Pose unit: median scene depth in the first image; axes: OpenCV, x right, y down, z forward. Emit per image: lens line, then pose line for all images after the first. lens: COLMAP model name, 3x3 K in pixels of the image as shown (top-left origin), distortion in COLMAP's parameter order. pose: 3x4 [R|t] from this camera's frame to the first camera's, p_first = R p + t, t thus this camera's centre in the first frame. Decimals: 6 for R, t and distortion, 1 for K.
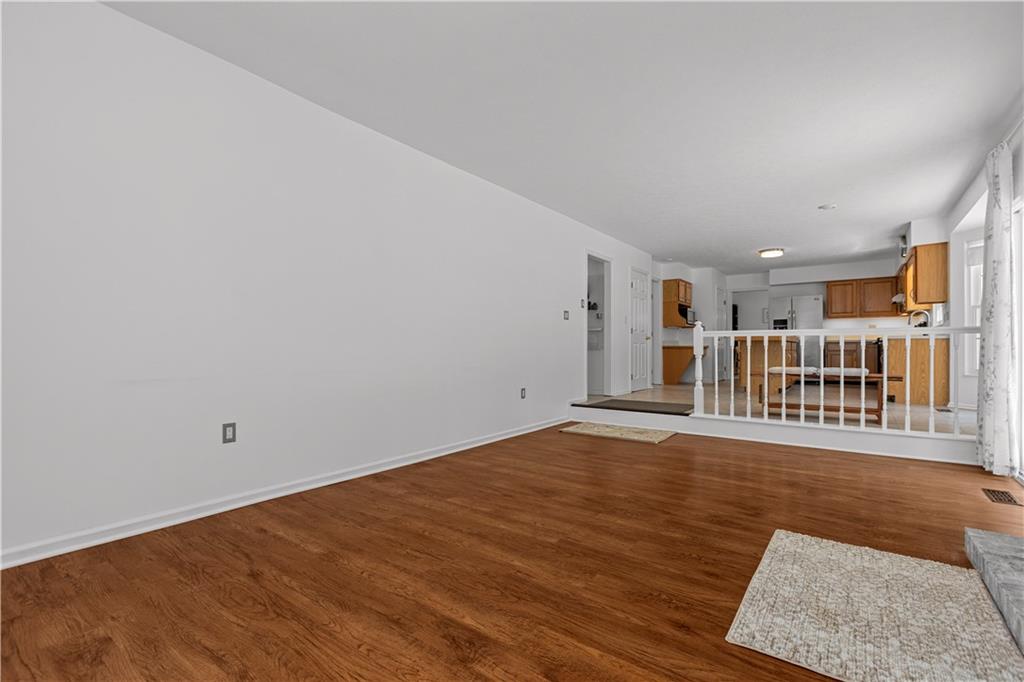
lens RADIAL K [[464.7, 0, 512.3], [0, 464.7, 347.7], [0, 0, 1]] dist [0.003333, -0.001032]
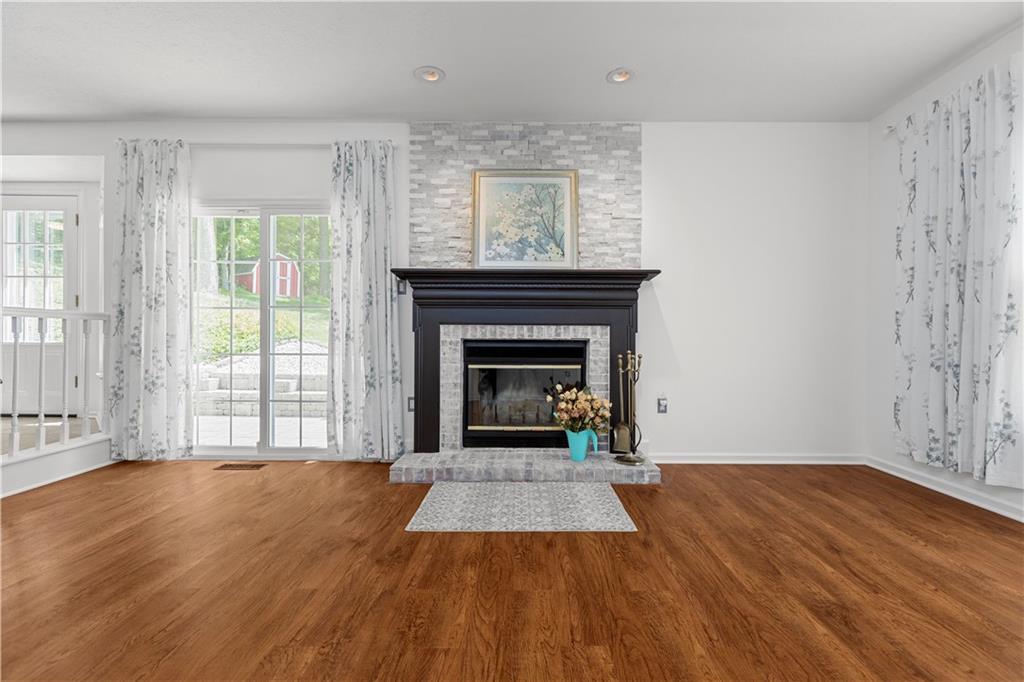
lens RADIAL K [[464.7, 0, 512.2], [0, 464.7, 333.5], [0, 0, 1]] dist [0.003333, -0.001032]
pose [[-0.590061, 0.002188, 0.807356, -0.420350], [-0.004366, 0.999973, -0.005901, -0.005175], [-0.807347, -0.007007, -0.590035, 1.776075]]
